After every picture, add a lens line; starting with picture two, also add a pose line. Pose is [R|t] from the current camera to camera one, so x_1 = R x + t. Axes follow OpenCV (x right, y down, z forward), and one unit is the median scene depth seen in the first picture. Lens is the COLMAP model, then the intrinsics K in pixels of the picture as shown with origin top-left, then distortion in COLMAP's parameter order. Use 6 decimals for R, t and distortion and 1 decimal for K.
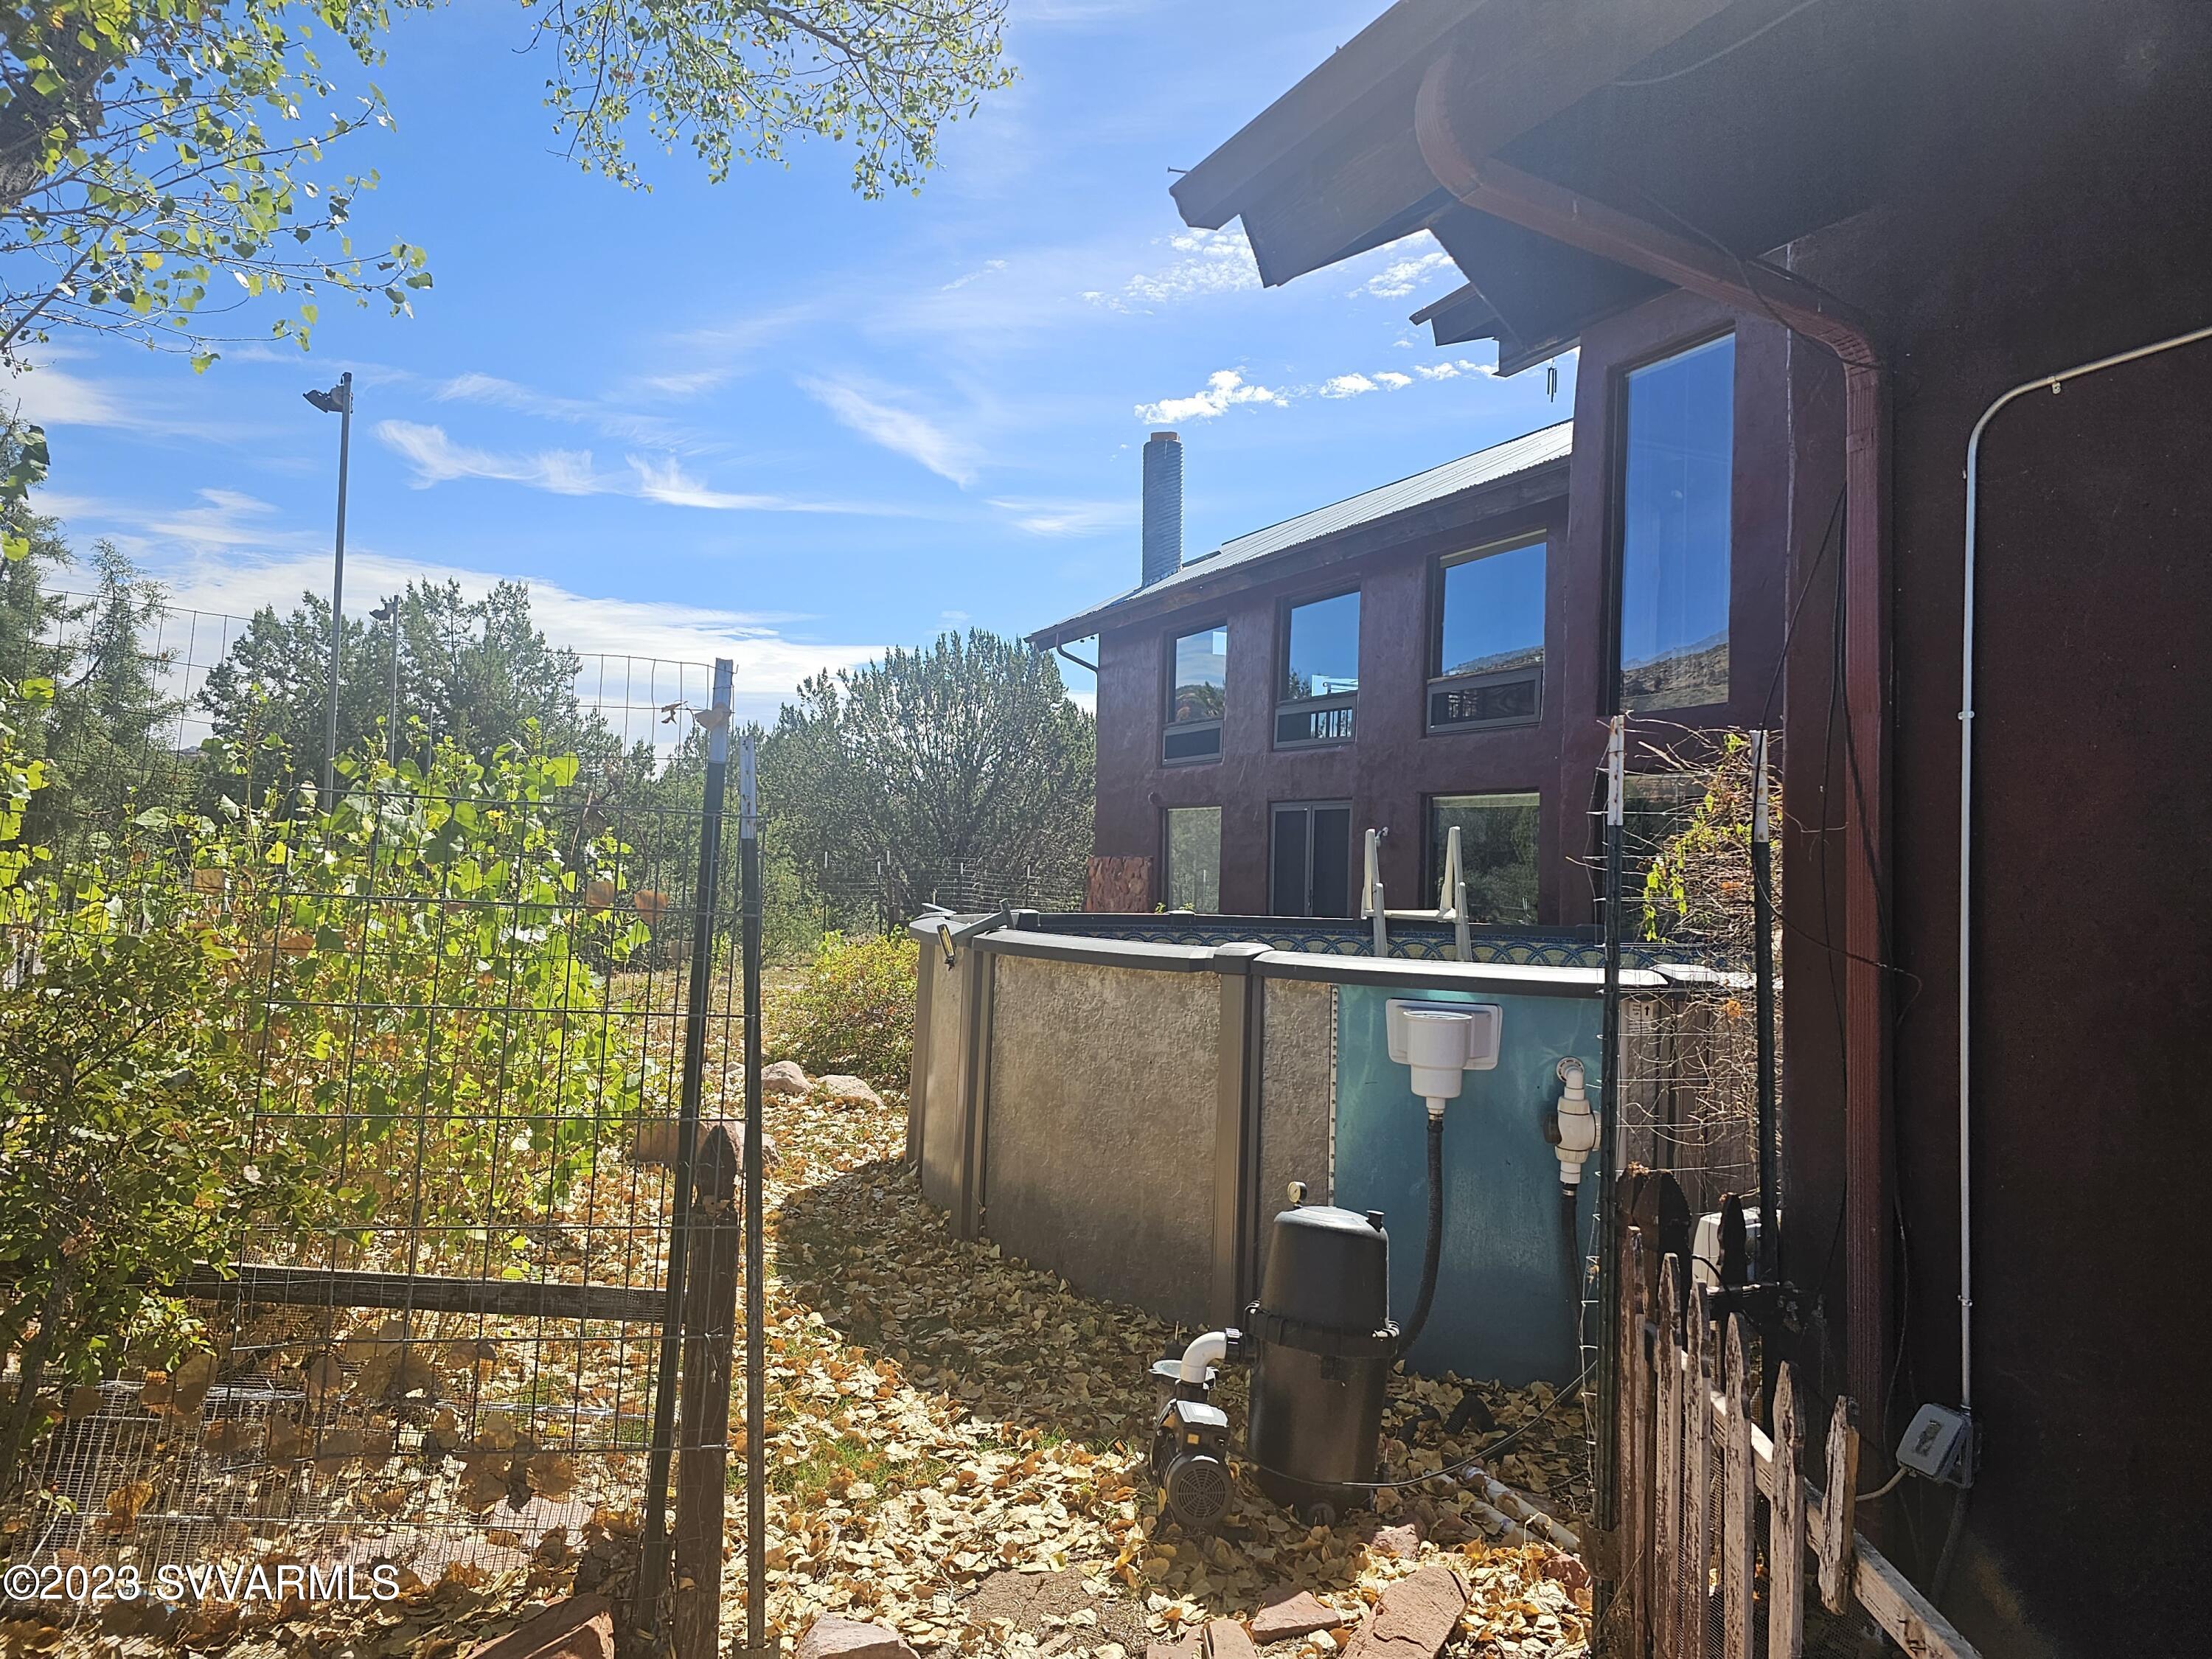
lens RADIAL K [[1487.9, 0, 1098.0], [0, 1487.9, 831.5], [0, 0, 1]] dist [0.061052, -0.064369]
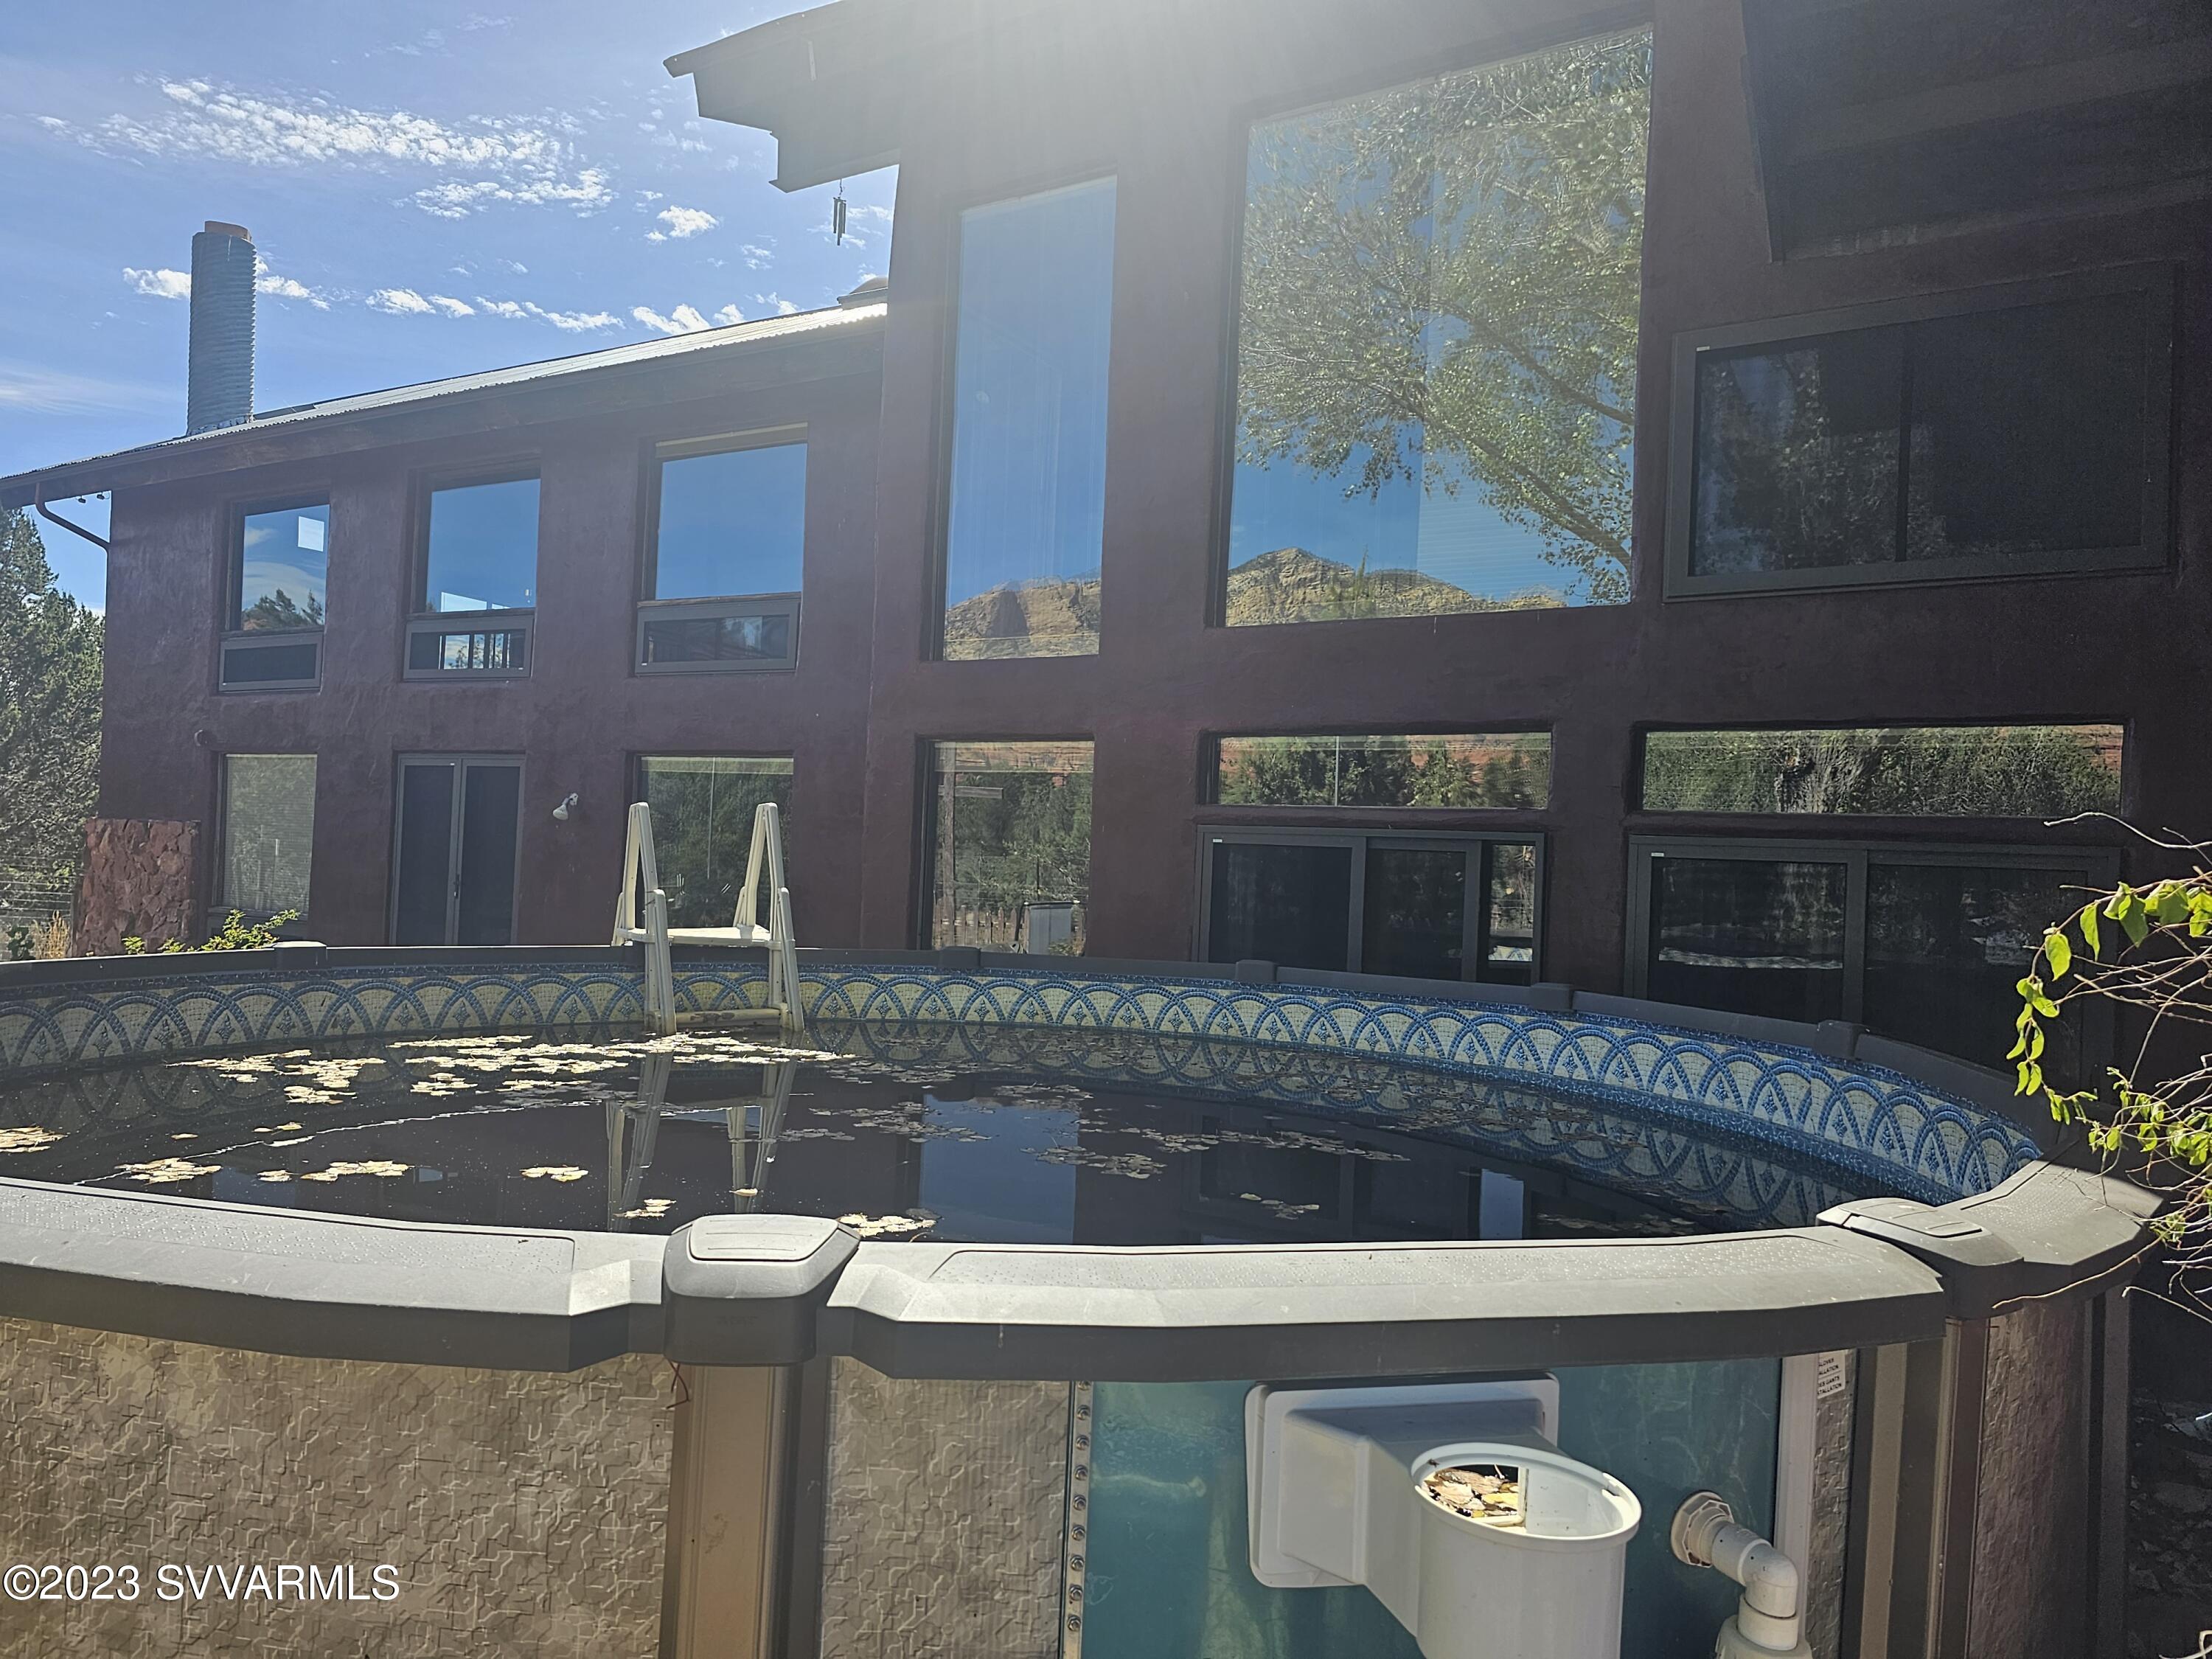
lens RADIAL K [[1516.5, 0, 1103.3], [0, 1516.5, 843.0], [0, 0, 1]] dist [0.072760, -0.066204]
pose [[0.838128, 0.018245, 0.545168, -0.002350], [-0.034442, 0.999216, 0.019509, -0.001810], [-0.544385, -0.035127, 0.838100, 0.178056]]
